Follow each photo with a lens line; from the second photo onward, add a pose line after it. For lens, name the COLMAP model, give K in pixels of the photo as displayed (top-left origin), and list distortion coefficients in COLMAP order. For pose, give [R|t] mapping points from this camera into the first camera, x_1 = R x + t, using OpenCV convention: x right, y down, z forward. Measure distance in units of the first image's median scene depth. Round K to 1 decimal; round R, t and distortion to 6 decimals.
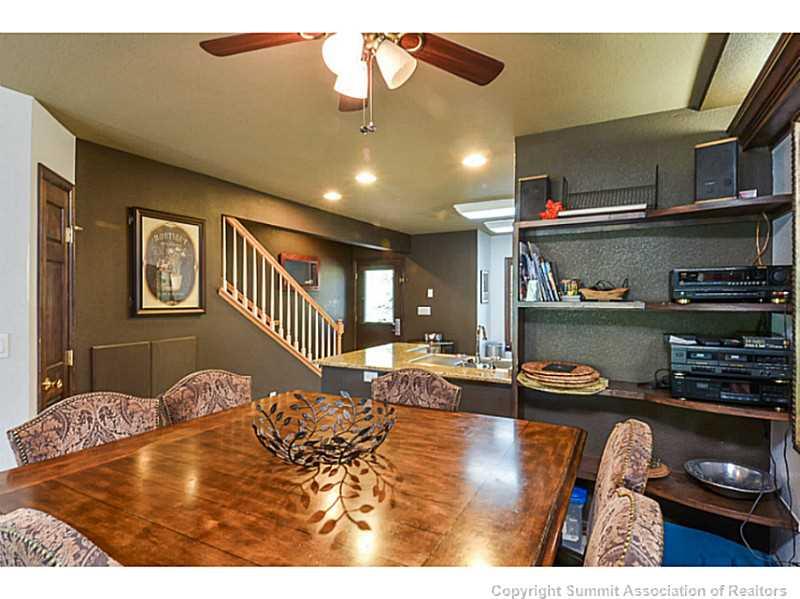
lens RADIAL K [[418.5, 0, 394.9], [0, 418.5, 297.1], [0, 0, 1]] dist [0.012341, -0.001862]
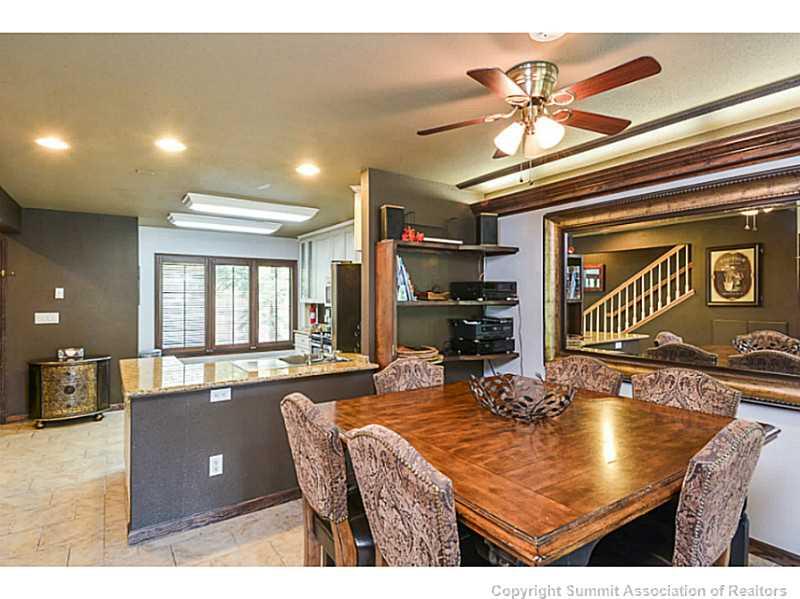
lens RADIAL K [[418.5, 0, 402.2], [0, 418.5, 299.0], [0, 0, 1]] dist [0.012341, -0.001862]
pose [[0.430945, -0.000749, 0.902378, -0.799808], [0.001412, 0.999999, 0.000156, 0.003723], [-0.902377, 0.001207, 0.430946, 0.403348]]
